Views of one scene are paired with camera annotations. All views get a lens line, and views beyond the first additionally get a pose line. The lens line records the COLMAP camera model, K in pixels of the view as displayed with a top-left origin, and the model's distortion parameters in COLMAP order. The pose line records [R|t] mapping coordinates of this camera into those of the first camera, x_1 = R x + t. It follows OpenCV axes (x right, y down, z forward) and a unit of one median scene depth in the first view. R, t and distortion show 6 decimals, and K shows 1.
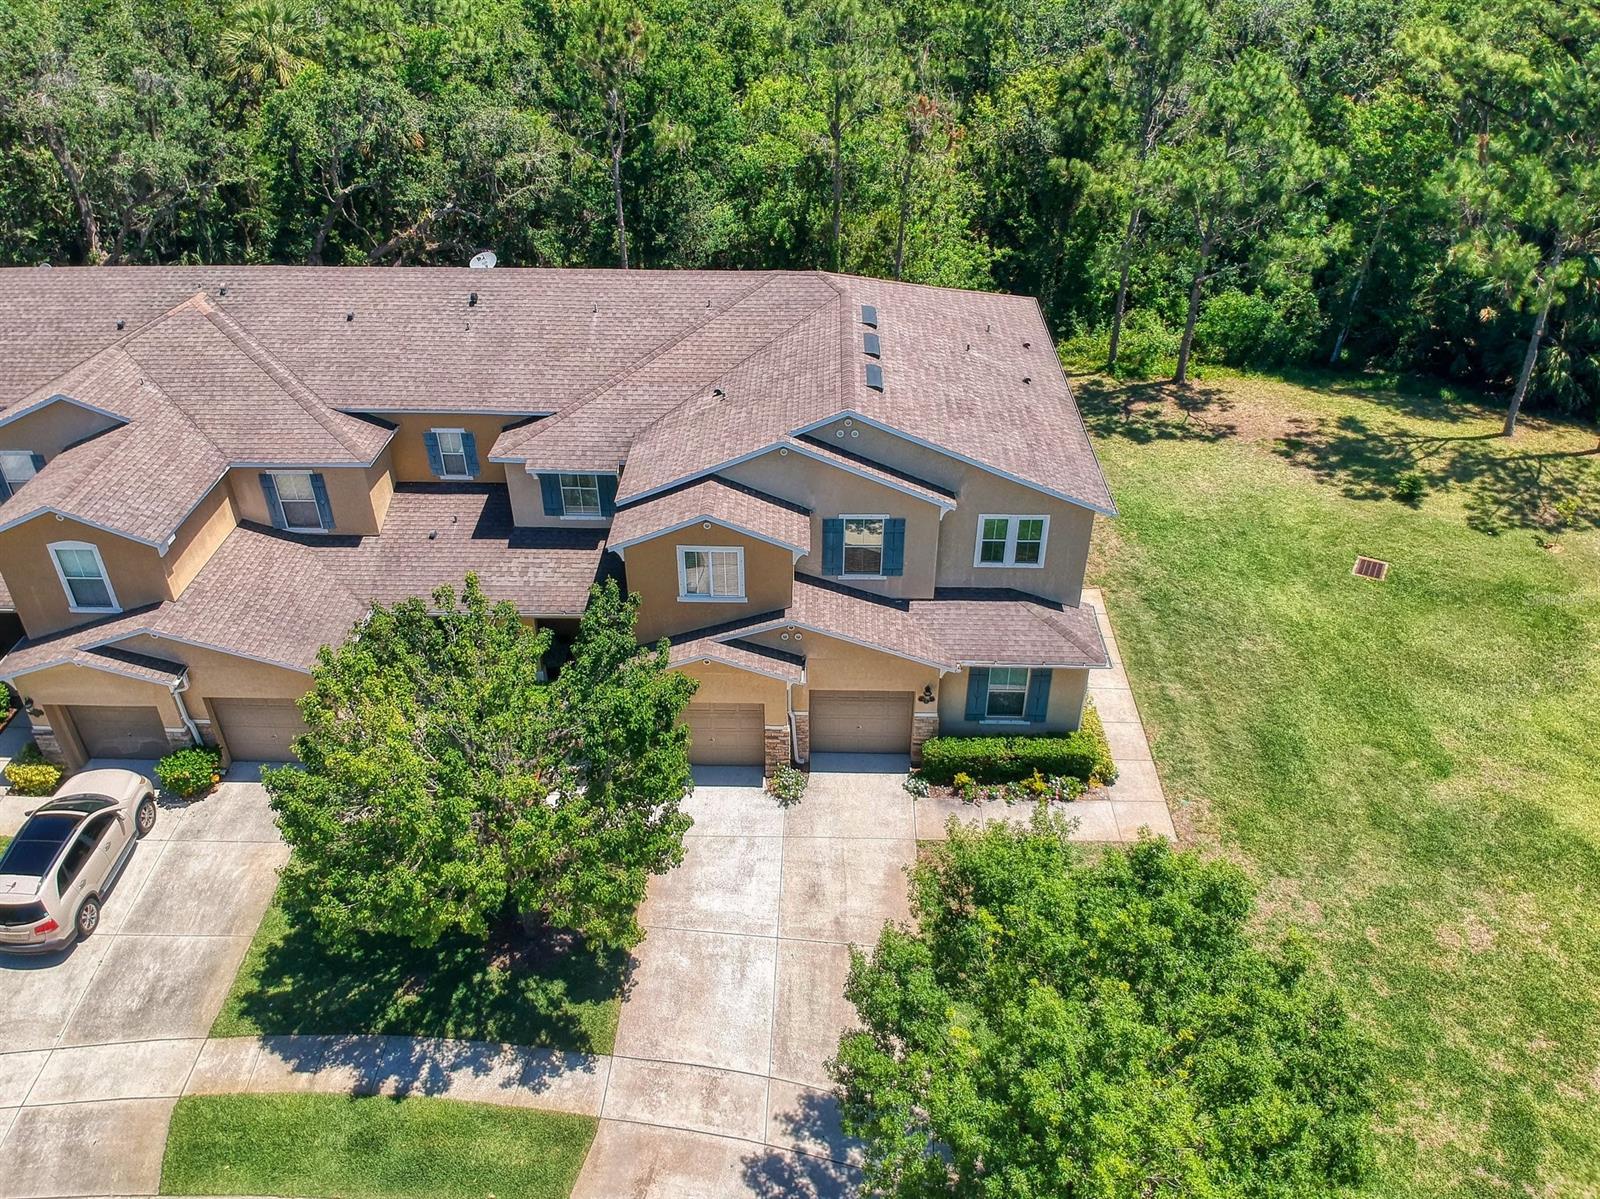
lens RADIAL K [[1155.0, 0, 806.2], [0, 1155.0, 607.5], [0, 0, 1]] dist [0.052631, -0.117341]
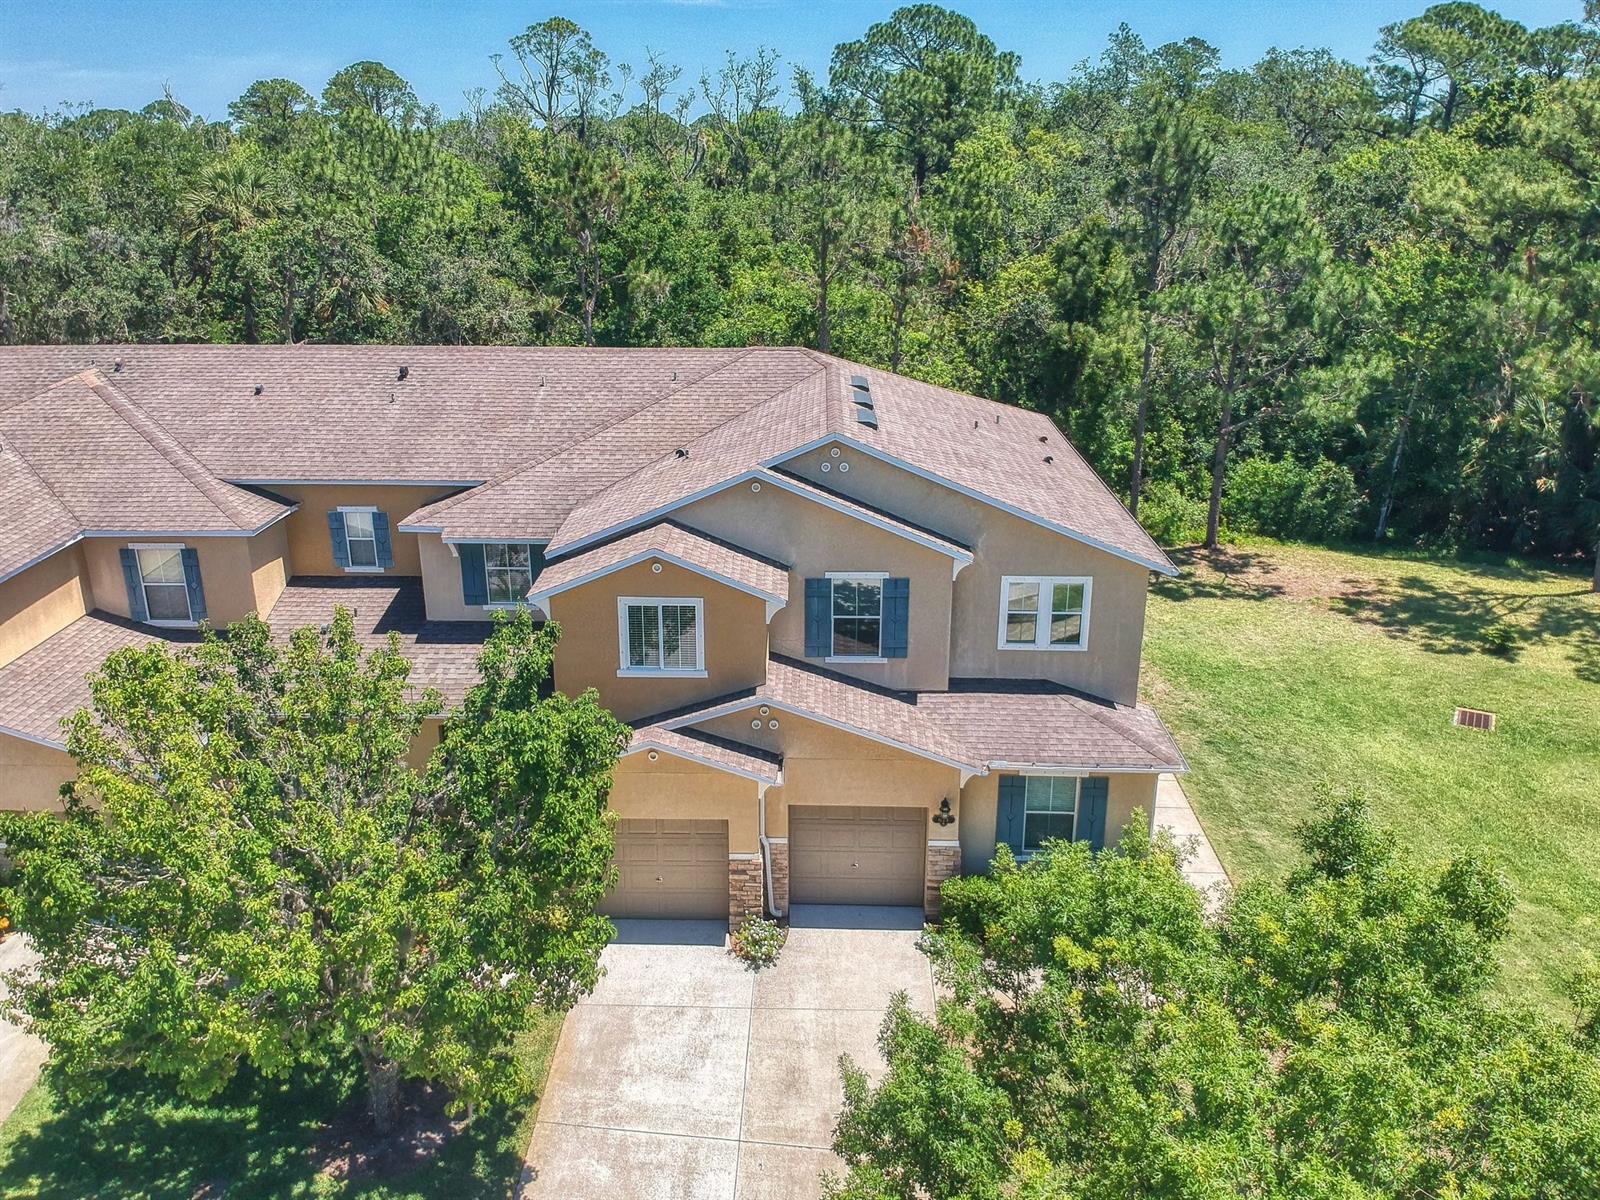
lens RADIAL K [[1196.2, 0, 780.8], [0, 1196.2, 593.0], [0, 0, 1]] dist [0.055995, -0.122114]
pose [[0.999900, -0.000833, -0.014135, 0.006918], [-0.002924, 0.964611, -0.263660, 0.111423], [0.013855, 0.263675, 0.964512, 0.156551]]
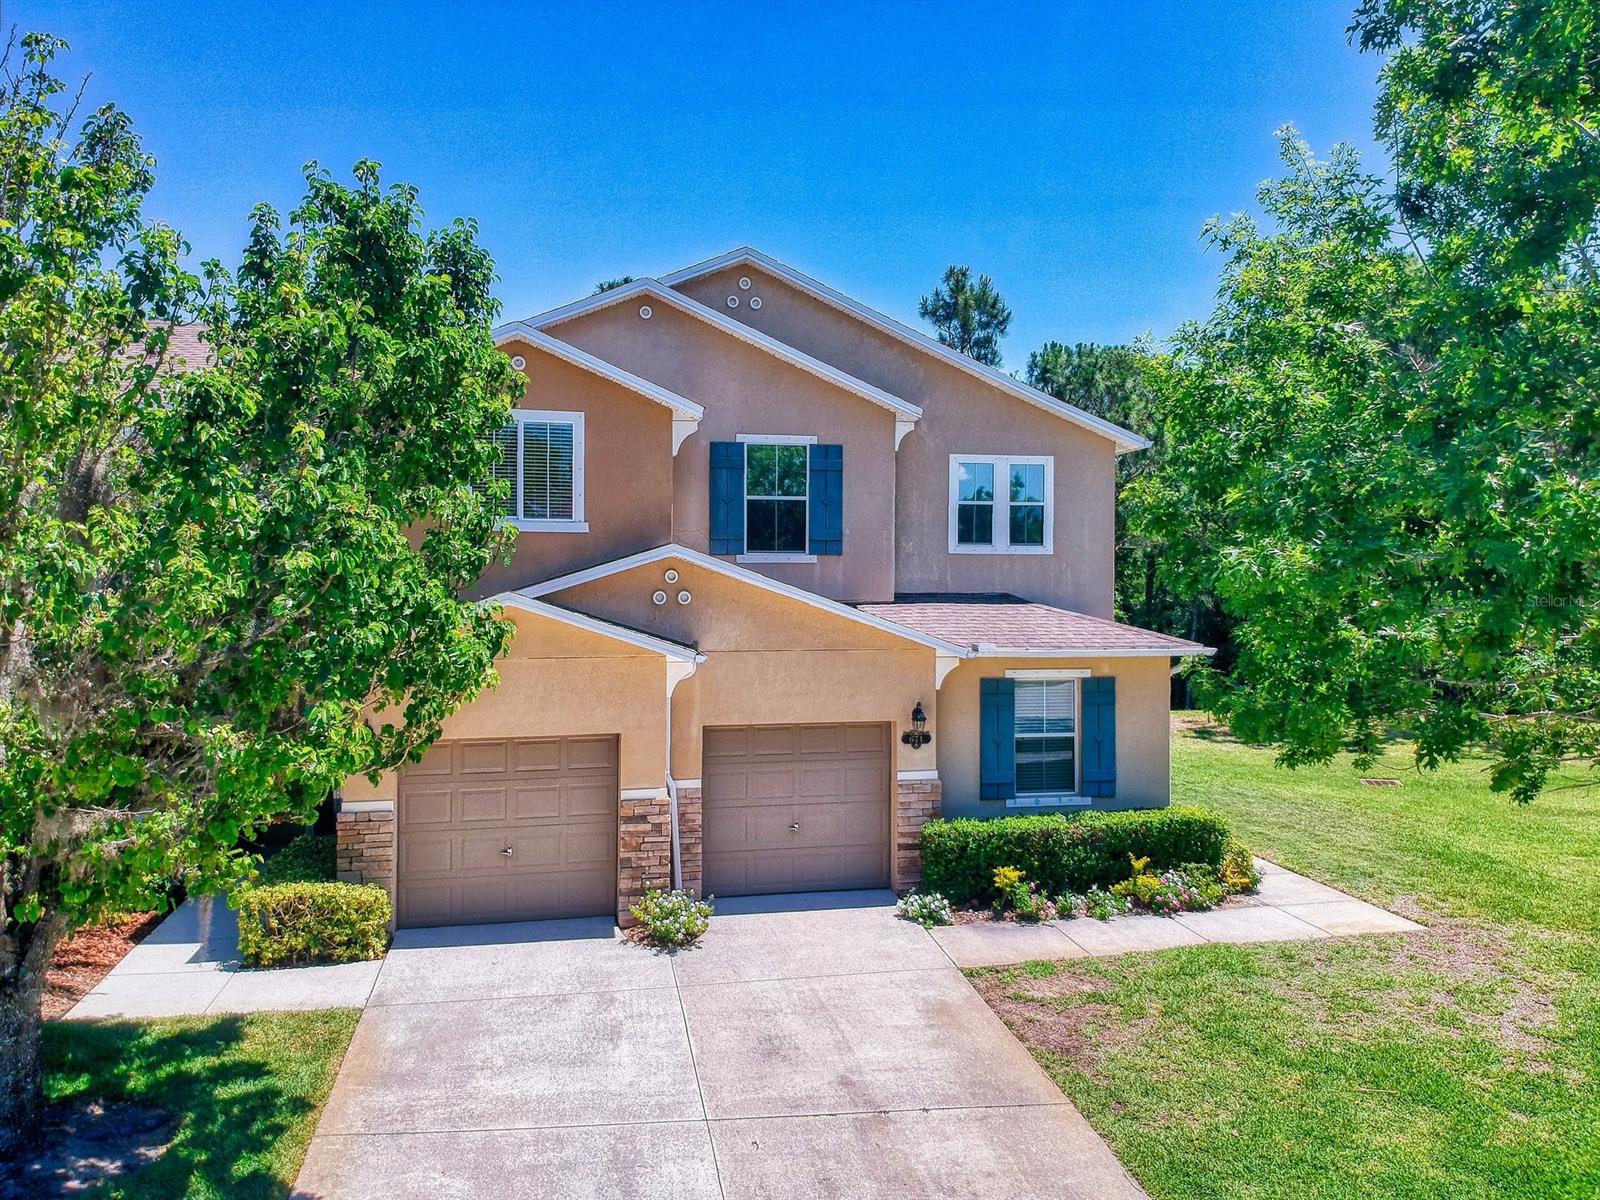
lens RADIAL K [[1155.0, 0, 806.2], [0, 1155.0, 608.0], [0, 0, 1]] dist [0.052631, -0.117341]
pose [[0.973877, 0.001212, 0.227073, -0.055879], [0.127043, 0.825930, -0.549272, 0.251203], [-0.188212, 0.563771, 0.804200, 0.412078]]
